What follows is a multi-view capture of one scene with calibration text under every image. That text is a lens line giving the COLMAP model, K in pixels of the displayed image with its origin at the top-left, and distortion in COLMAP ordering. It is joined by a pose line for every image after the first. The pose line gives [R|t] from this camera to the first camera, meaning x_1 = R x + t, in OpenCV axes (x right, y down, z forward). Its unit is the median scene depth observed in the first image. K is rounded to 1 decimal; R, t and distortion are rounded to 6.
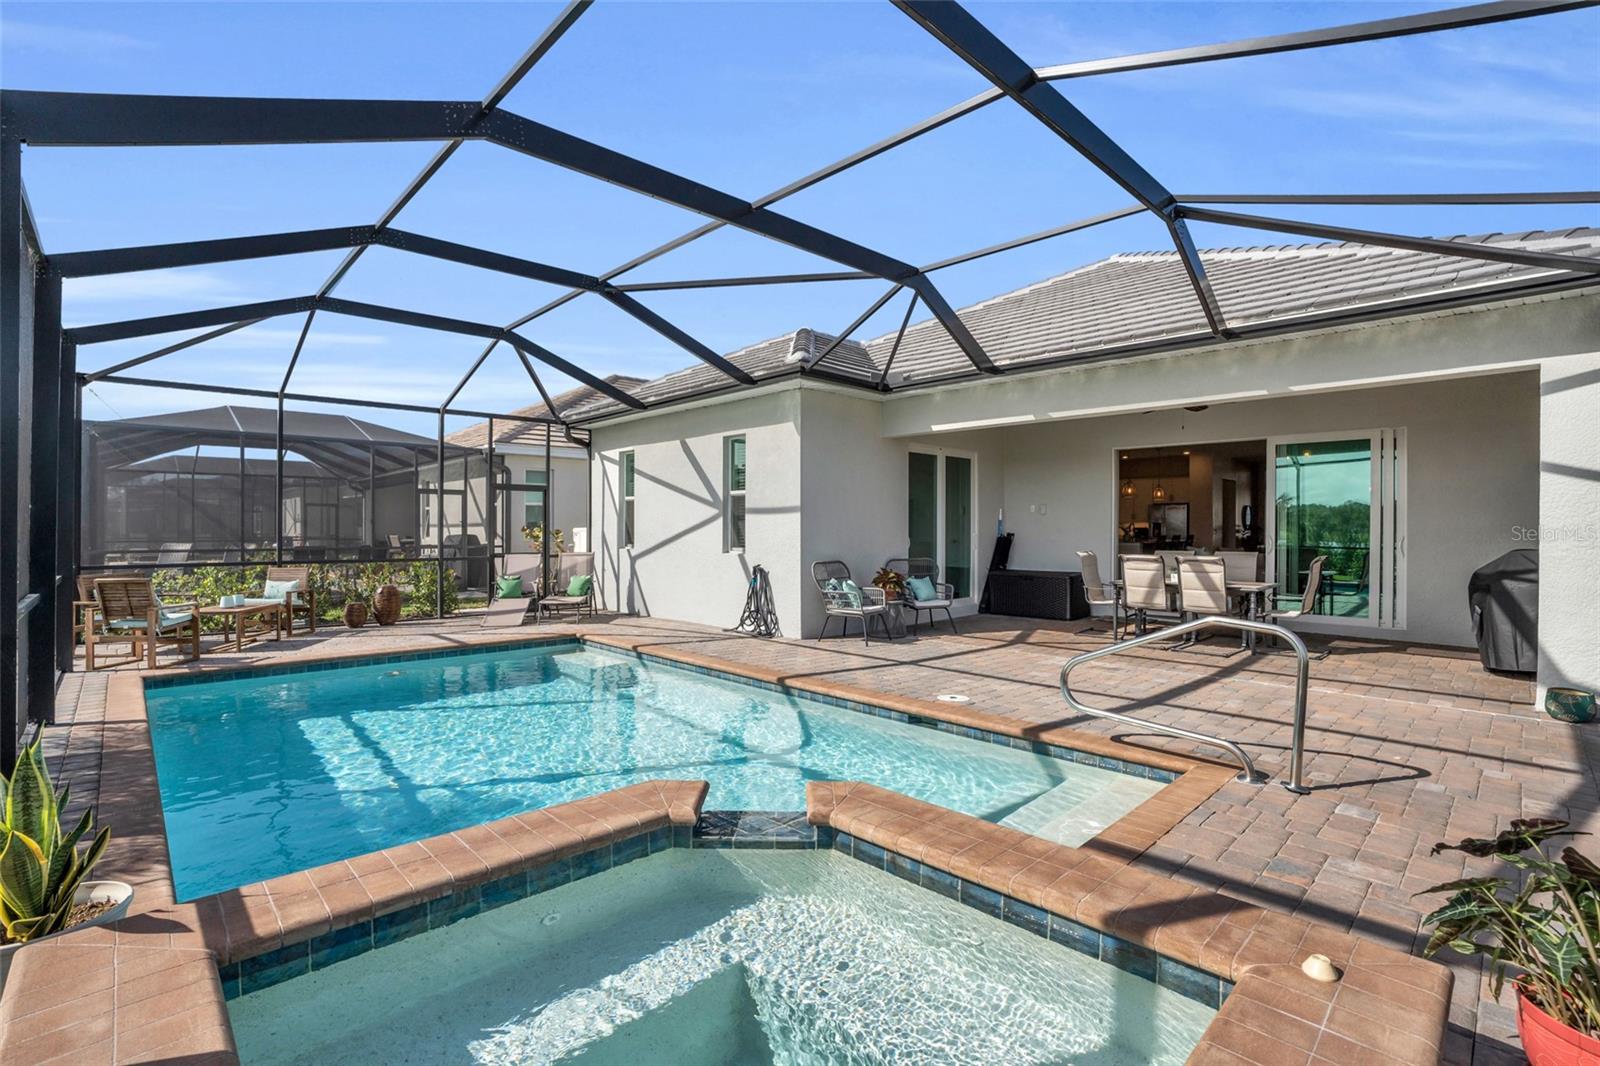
lens RADIAL K [[732.6, 0, 804.6], [0, 732.6, 533.4], [0, 0, 1]] dist [-0.038173, 0.000448]
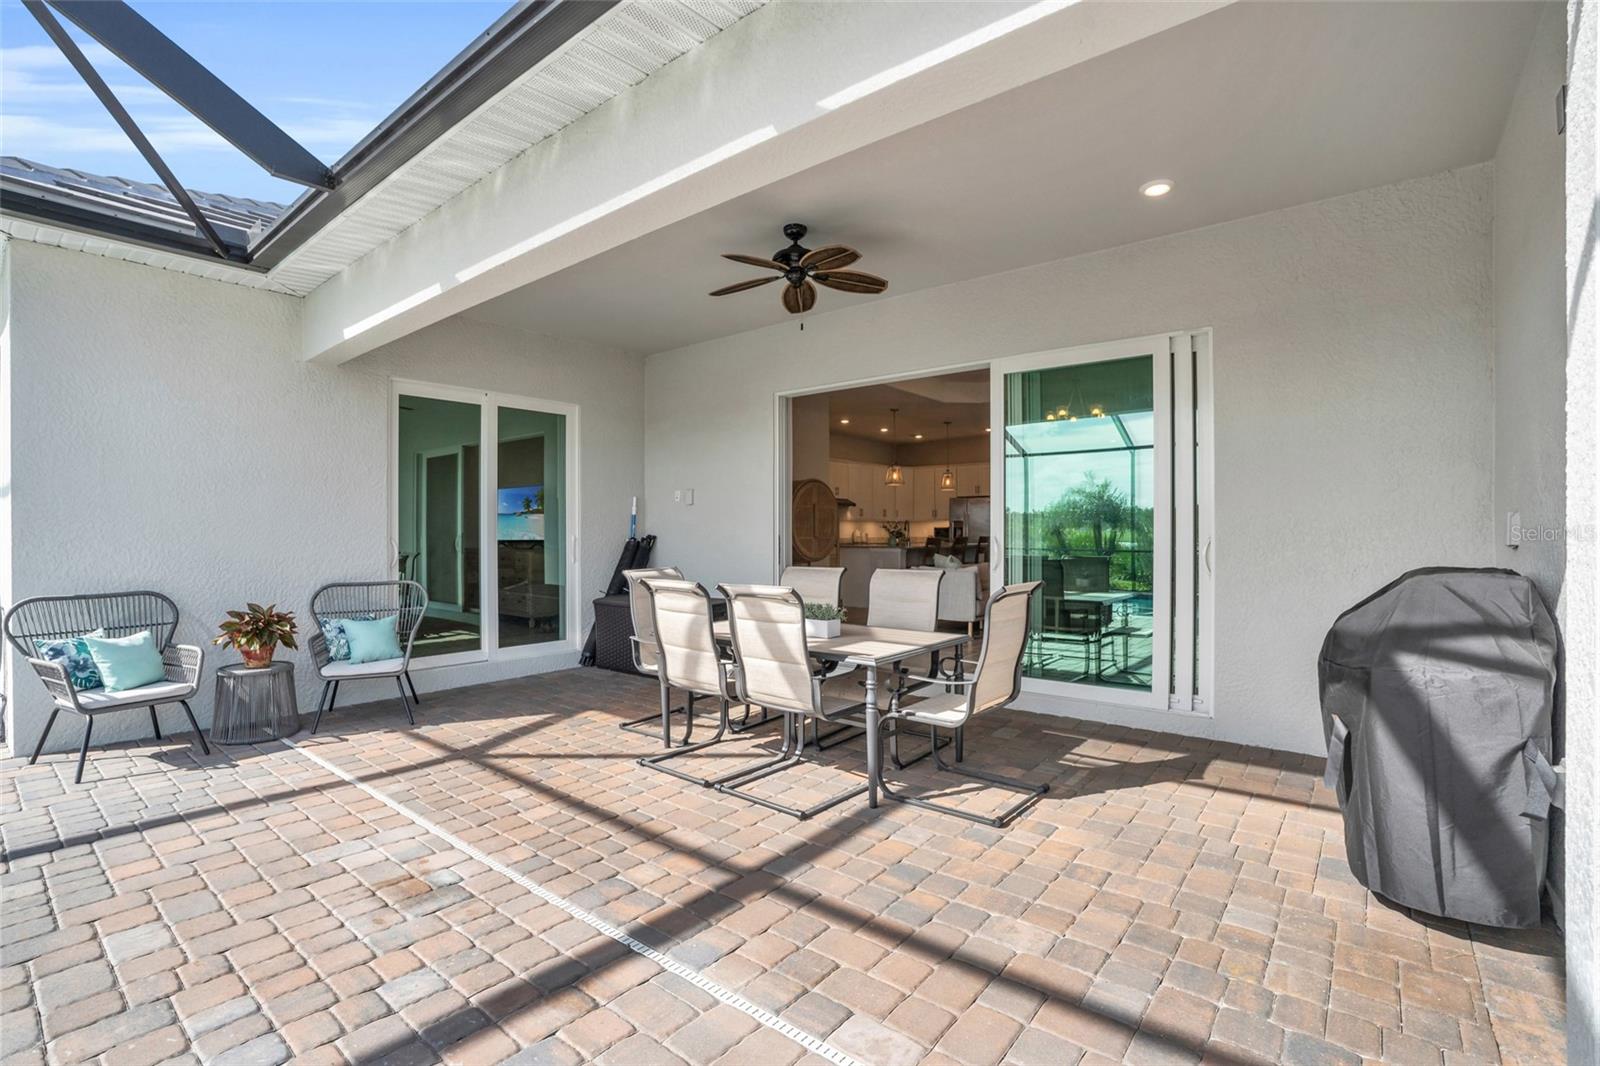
lens RADIAL K [[732.6, 0, 798.8], [0, 732.6, 535.9], [0, 0, 1]] dist [-0.038173, 0.000448]
pose [[0.991509, -0.004196, 0.129967, 0.440934], [0.004212, 0.999991, 0.000153, 0.000635], [-0.129967, 0.000396, 0.991518, 0.471926]]
